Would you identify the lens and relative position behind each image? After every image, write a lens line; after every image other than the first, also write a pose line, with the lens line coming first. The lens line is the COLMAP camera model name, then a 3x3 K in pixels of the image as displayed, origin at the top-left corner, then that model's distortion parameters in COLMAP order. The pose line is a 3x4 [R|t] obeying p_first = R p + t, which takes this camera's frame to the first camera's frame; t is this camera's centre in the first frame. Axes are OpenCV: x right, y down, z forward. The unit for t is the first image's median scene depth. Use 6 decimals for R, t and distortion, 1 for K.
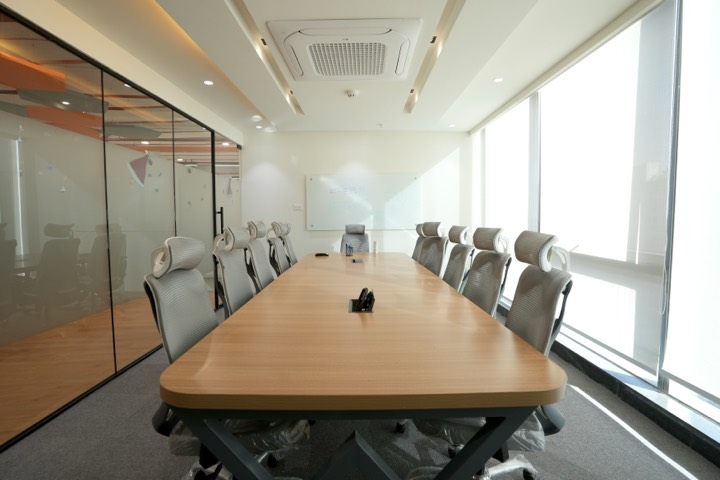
lens RADIAL K [[353.0, 0, 360.0], [0, 353.0, 240.0], [0, 0, 1]] dist [-0.075589, 0.042990]
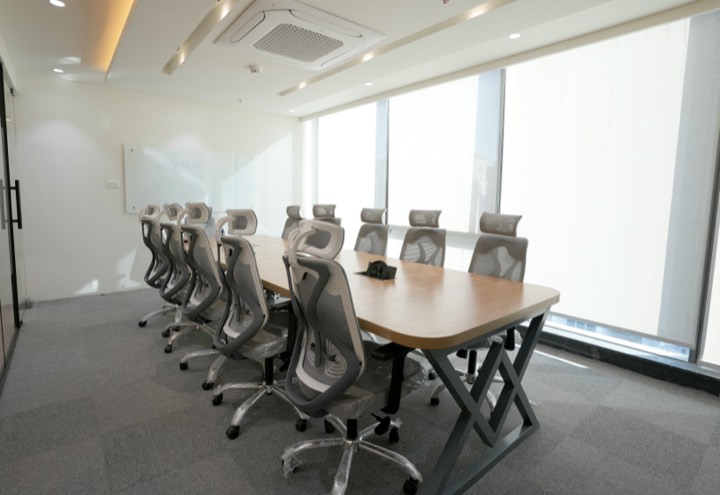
lens RADIAL K [[373.2, 0, 347.5], [0, 373.2, 239.7], [0, 0, 1]] dist [-0.004159, -0.000363]
pose [[0.792699, -0.051280, 0.607453, -0.334084], [0.023595, 0.998290, 0.053483, -0.000897], [-0.609157, -0.028063, 0.792553, 0.014026]]
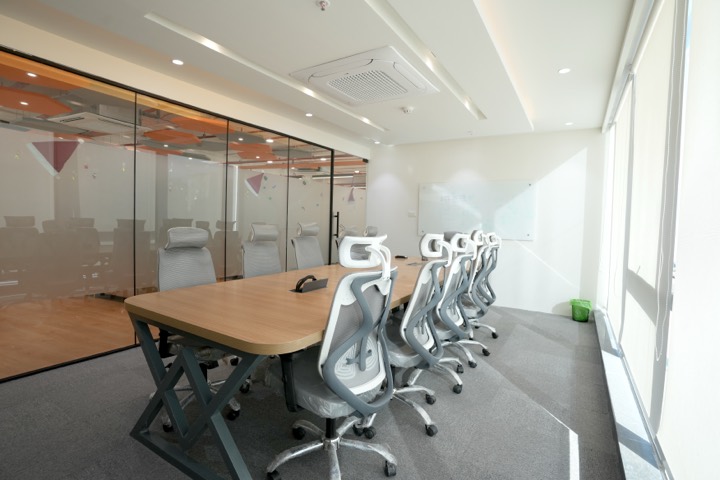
lens RADIAL K [[353.0, 0, 360.0], [0, 353.0, 240.0], [0, 0, 1]] dist [-0.075589, 0.042990]
pose [[0.848011, 0.056791, -0.526927, 0.321940], [-0.068071, 0.997678, -0.002023, 0.000365], [0.525589, 0.037584, 0.849908, 0.003610]]
